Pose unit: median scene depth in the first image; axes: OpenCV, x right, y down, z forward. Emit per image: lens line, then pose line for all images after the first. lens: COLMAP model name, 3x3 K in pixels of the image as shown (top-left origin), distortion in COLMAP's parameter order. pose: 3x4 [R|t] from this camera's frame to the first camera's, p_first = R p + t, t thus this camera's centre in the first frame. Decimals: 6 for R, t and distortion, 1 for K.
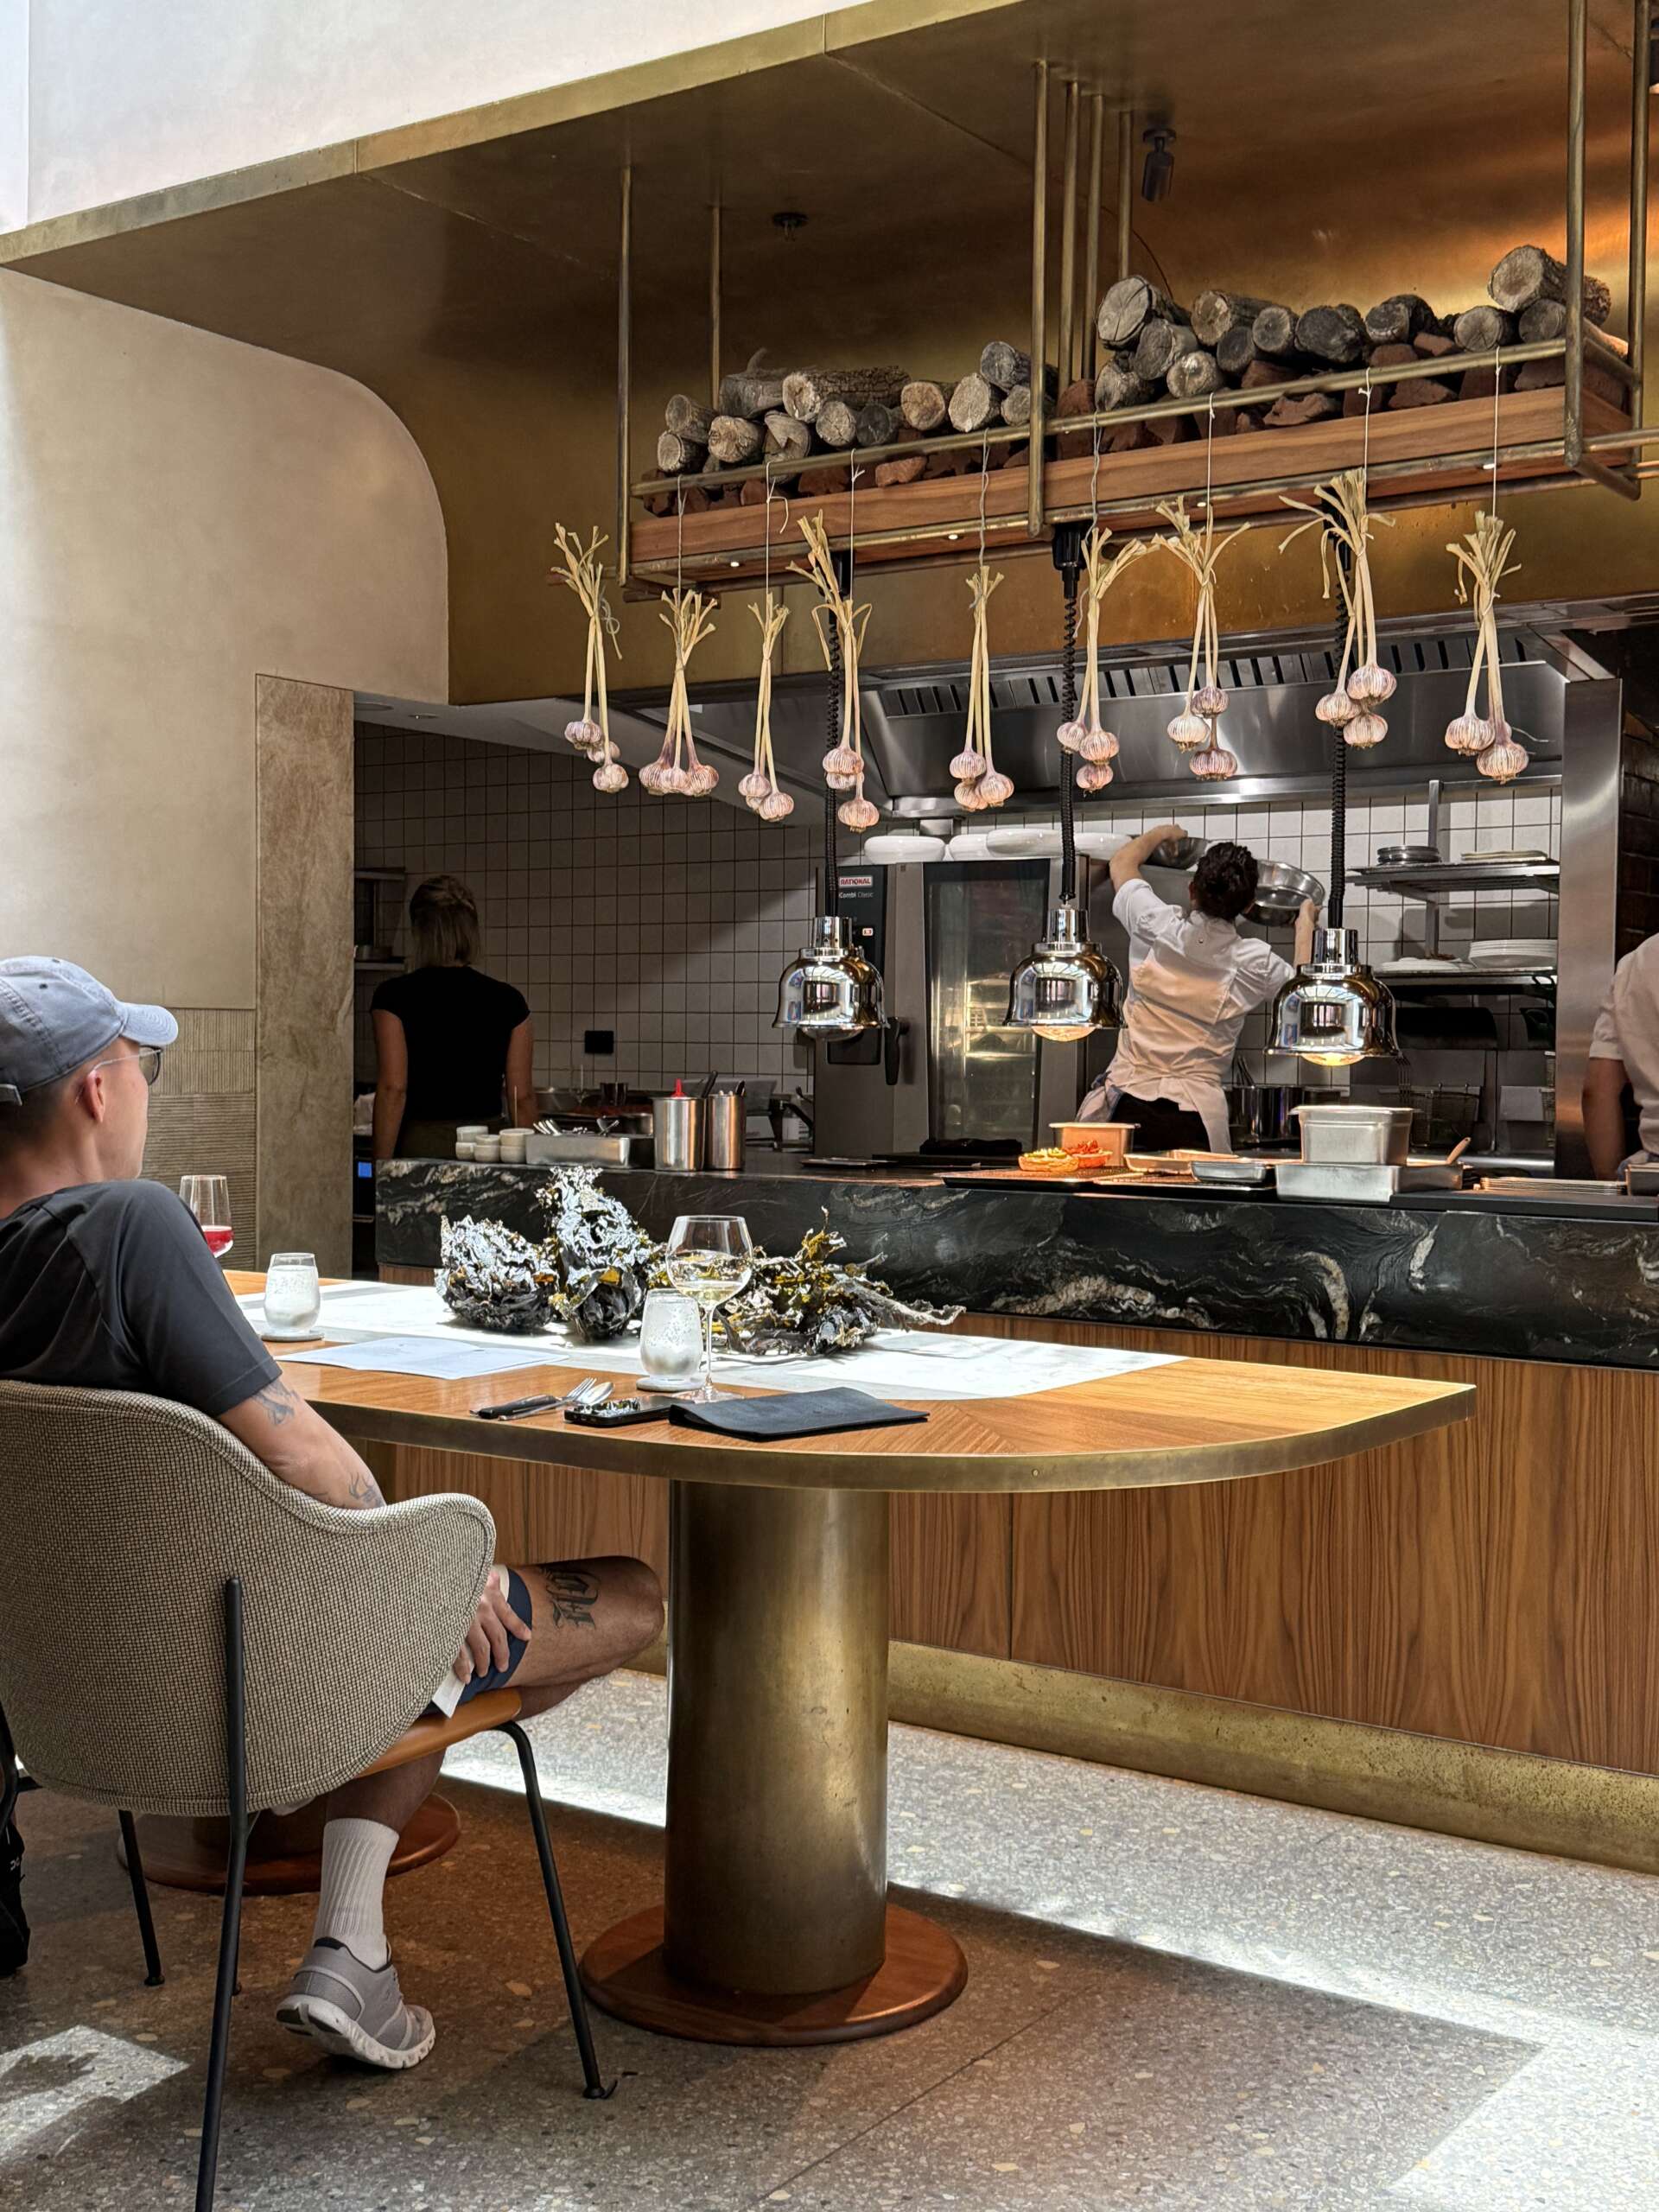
lens RADIAL K [[2574.7, 0, 823.4], [0, 2574.7, 1125.6], [0, 0, 1]] dist [0.215251, 0.000000]
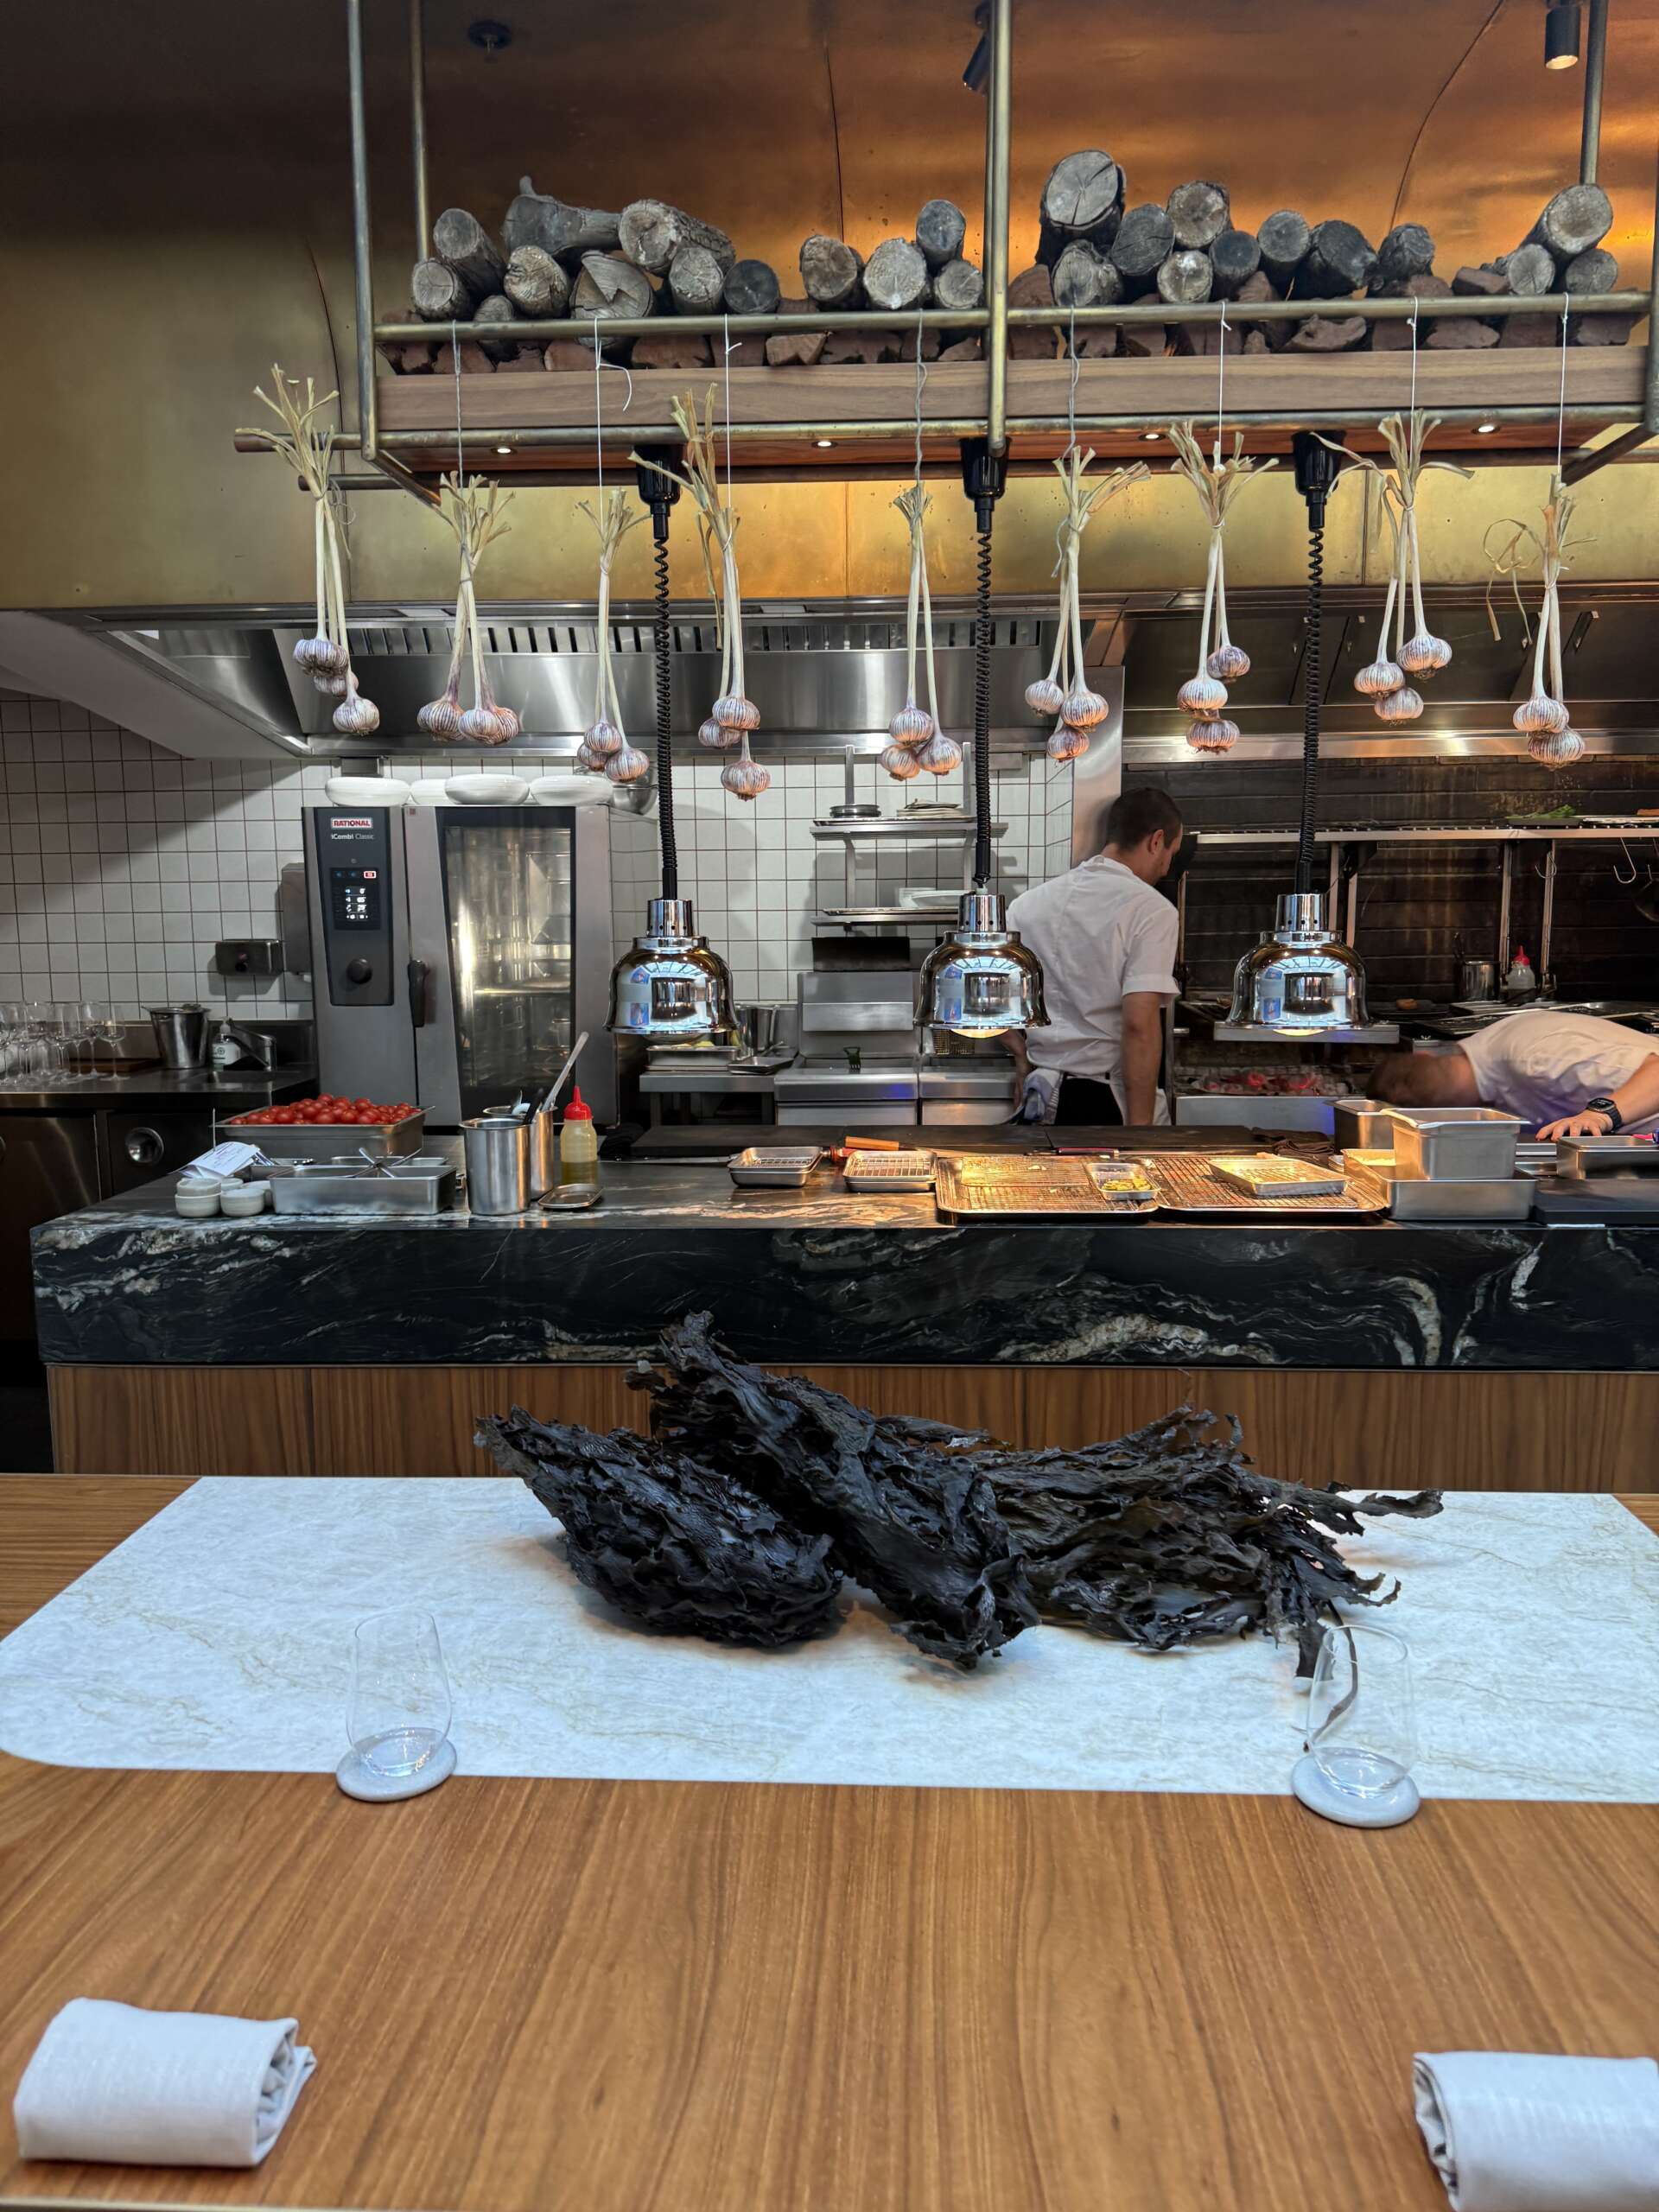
lens RADIAL K [[1576.9, 0, 838.5], [0, 1576.9, 1101.8], [0, 0, 1]] dist [0.057216, -0.027118]
pose [[0.842348, -0.087540, 0.531776, -0.258215], [0.033594, 0.993330, 0.110306, -0.076960], [-0.537885, -0.075052, 0.839671, 0.592998]]
